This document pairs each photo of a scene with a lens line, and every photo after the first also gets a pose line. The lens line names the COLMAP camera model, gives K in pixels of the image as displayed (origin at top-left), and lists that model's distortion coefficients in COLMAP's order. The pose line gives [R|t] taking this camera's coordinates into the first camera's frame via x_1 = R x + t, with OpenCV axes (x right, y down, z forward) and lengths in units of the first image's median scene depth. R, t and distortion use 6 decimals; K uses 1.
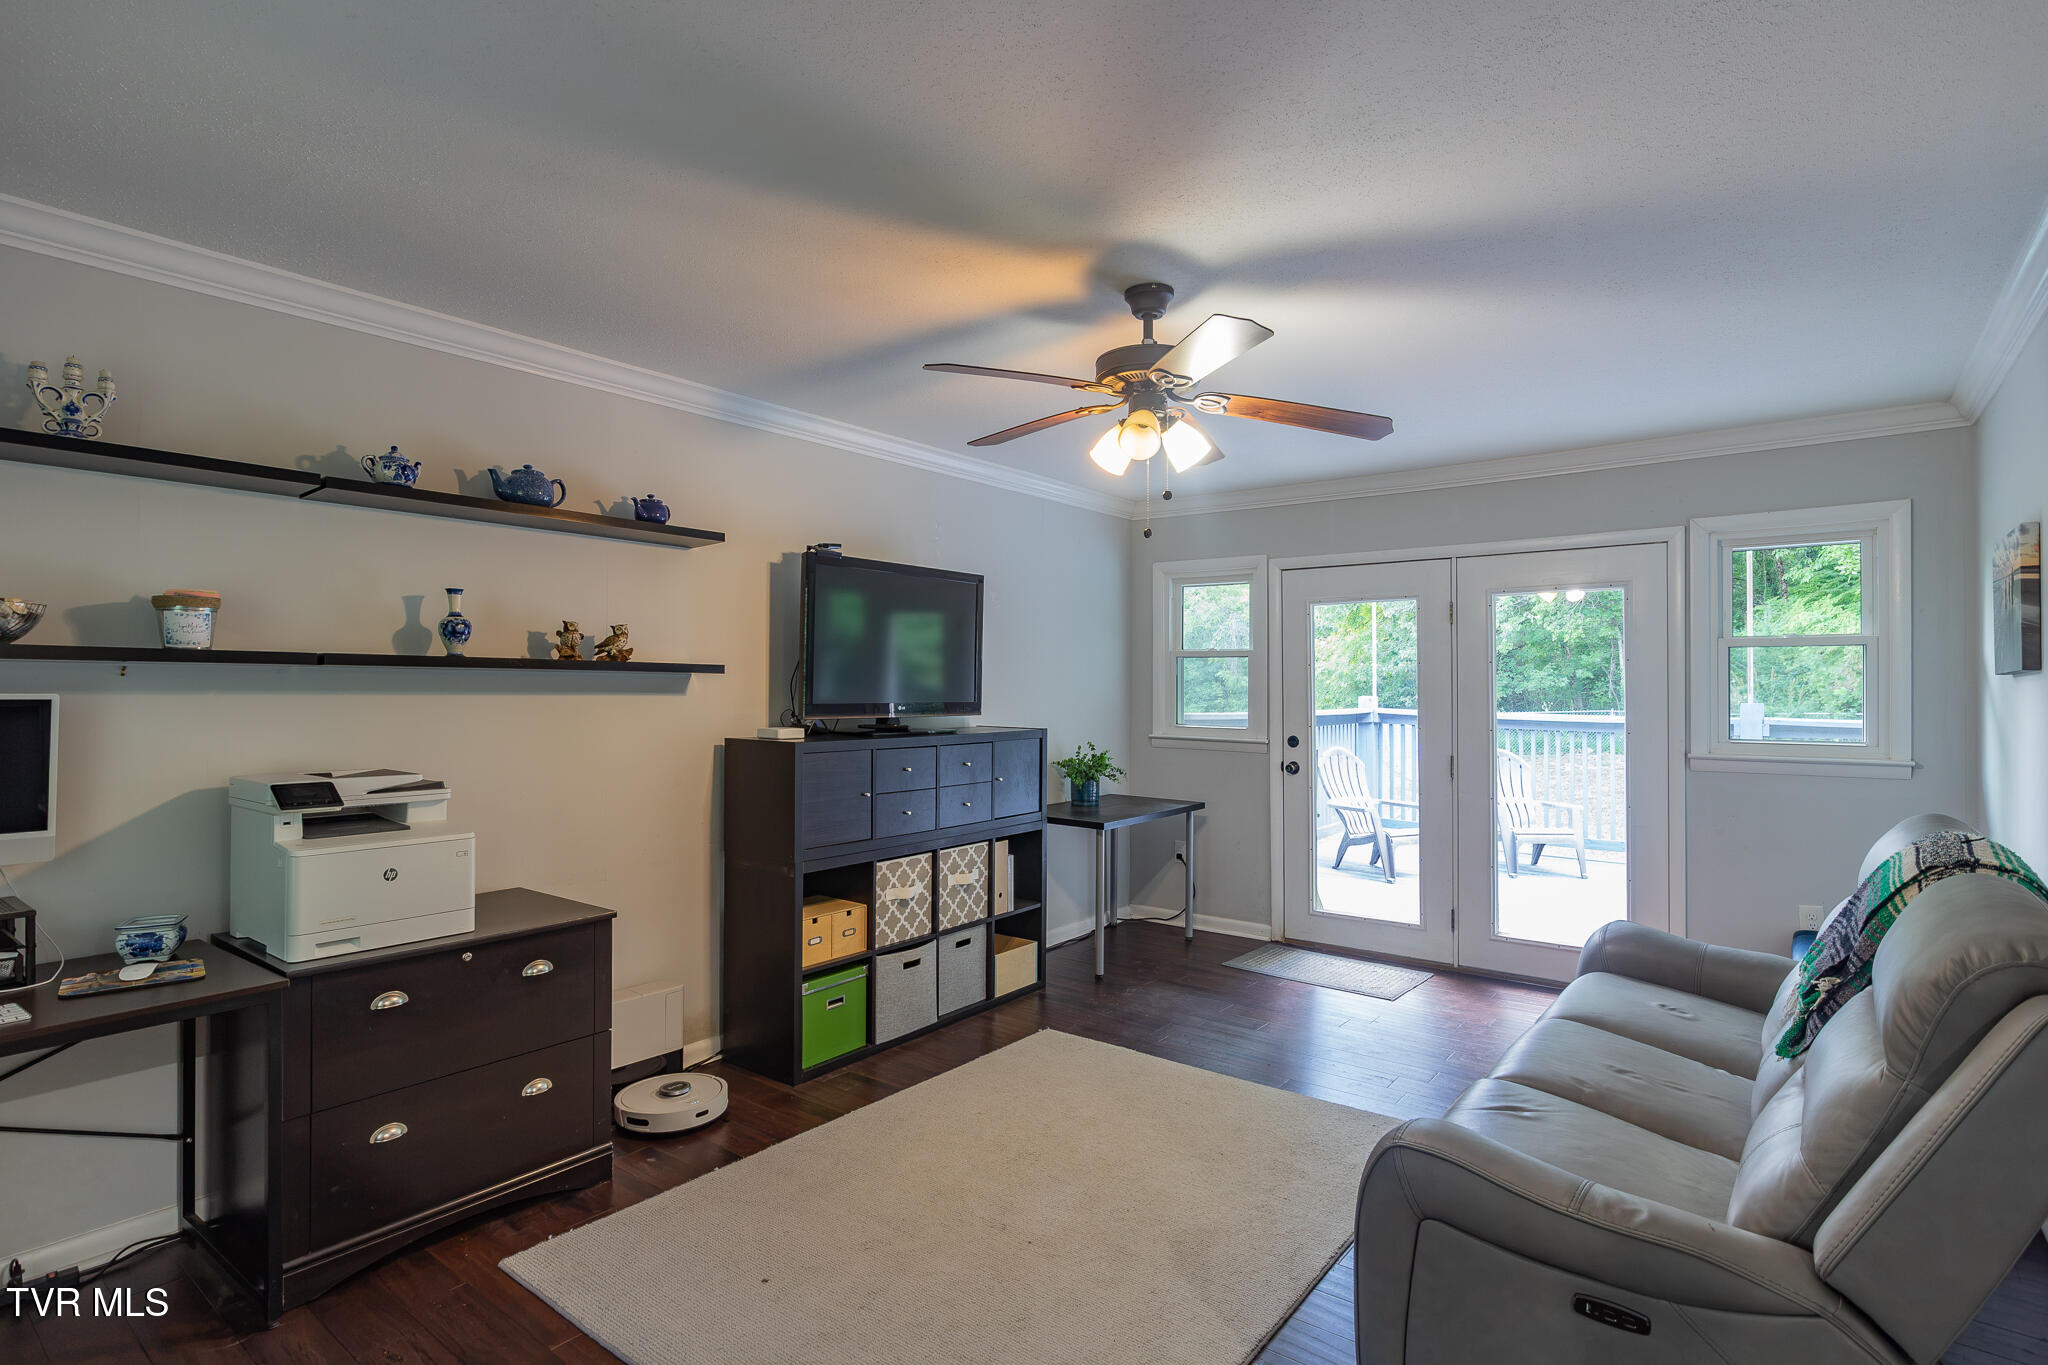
lens RADIAL K [[1033.7, 0, 1031.7], [0, 1033.7, 684.1], [0, 0, 1]] dist [-0.003495, 0.000601]
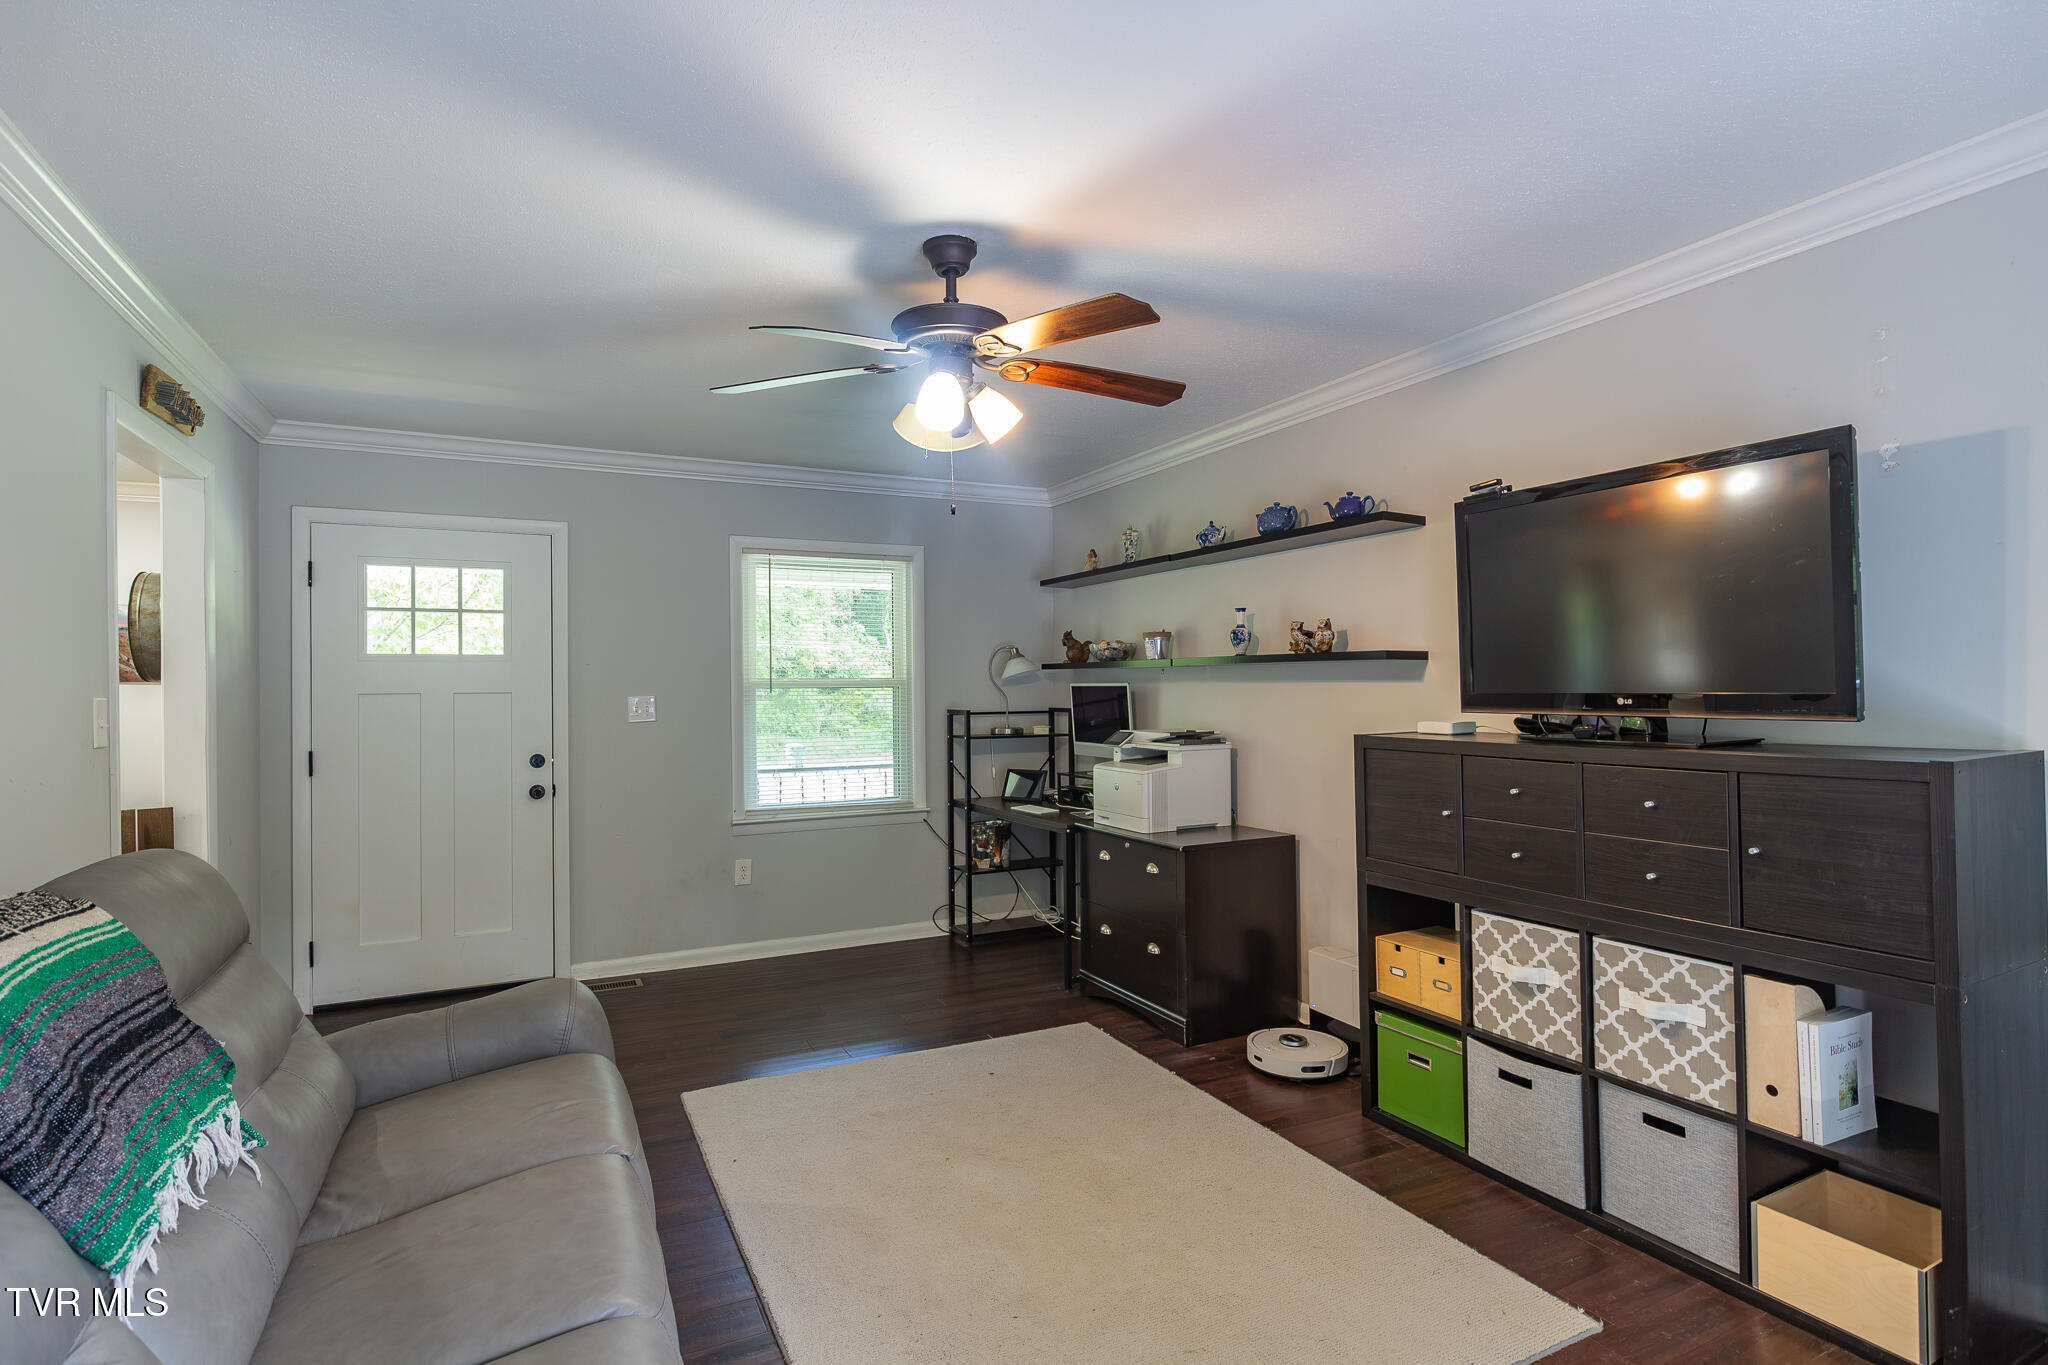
lens RADIAL K [[1033.7, 0, 1021.5], [0, 1033.7, 675.0], [0, 0, 1]] dist [-0.003495, 0.000601]
pose [[-0.445513, -0.003028, -0.895270, 0.628578], [0.020194, 0.999706, -0.013430, 0.009121], [0.895048, -0.024062, -0.445321, 1.011023]]
